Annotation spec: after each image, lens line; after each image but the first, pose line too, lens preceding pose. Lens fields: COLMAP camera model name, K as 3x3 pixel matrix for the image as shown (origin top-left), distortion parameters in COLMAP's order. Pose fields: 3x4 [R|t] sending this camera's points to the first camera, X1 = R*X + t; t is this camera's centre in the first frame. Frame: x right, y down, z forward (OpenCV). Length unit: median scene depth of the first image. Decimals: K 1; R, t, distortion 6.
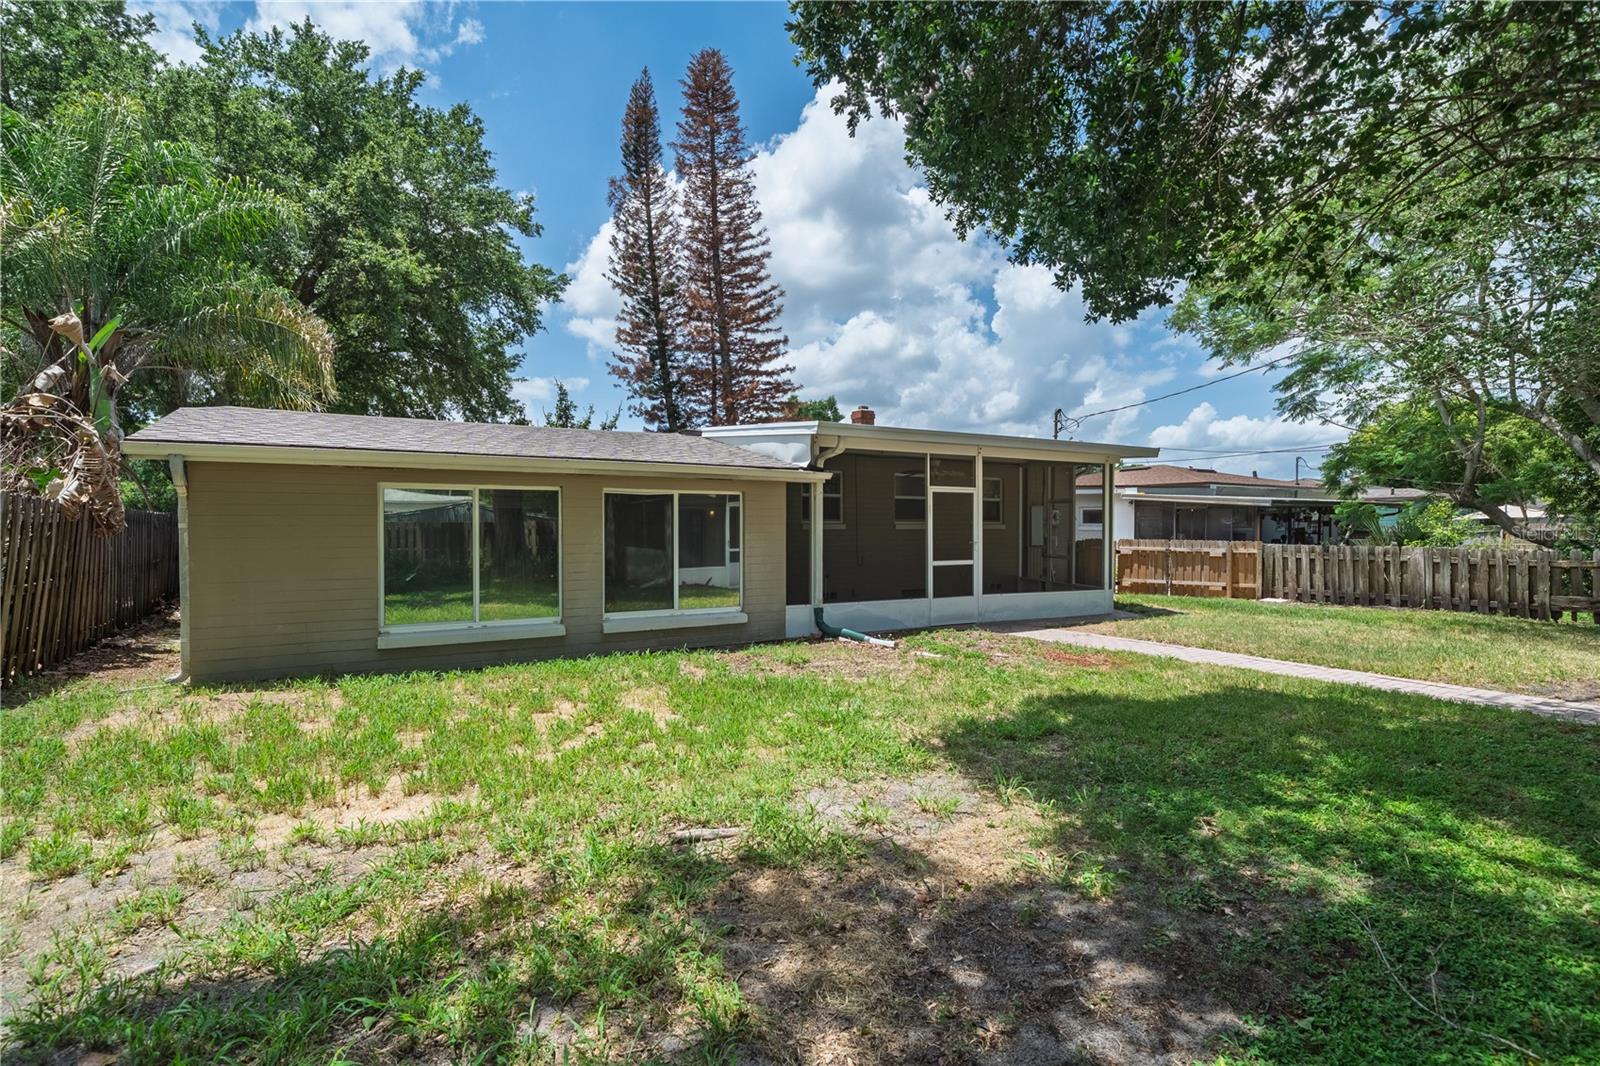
lens RADIAL K [[793.0, 0, 797.0], [0, 793.0, 533.8], [0, 0, 1]] dist [0.001968, 0.000047]
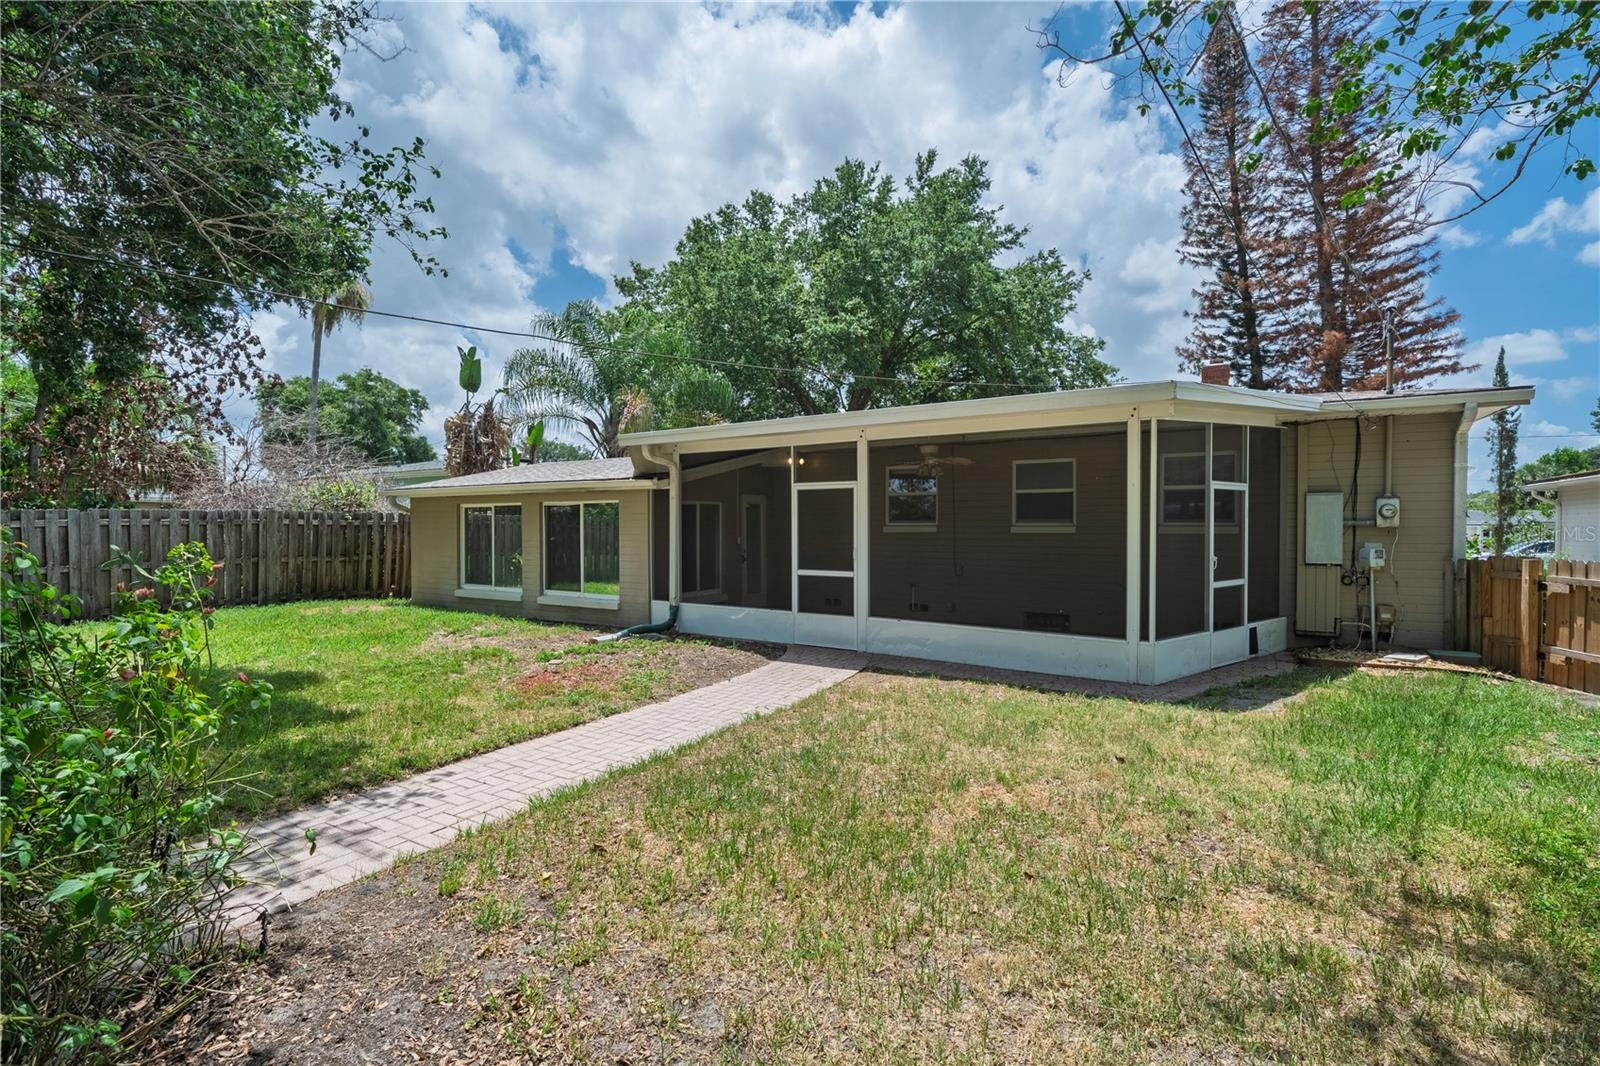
lens RADIAL K [[793.0, 0, 795.6], [0, 793.0, 533.6], [0, 0, 1]] dist [0.001968, 0.000047]
pose [[0.427459, -0.000800, -0.904034, 0.955192], [-0.014018, 0.999874, -0.007513, 0.001673], [0.903926, 0.015884, 0.427394, 0.624060]]
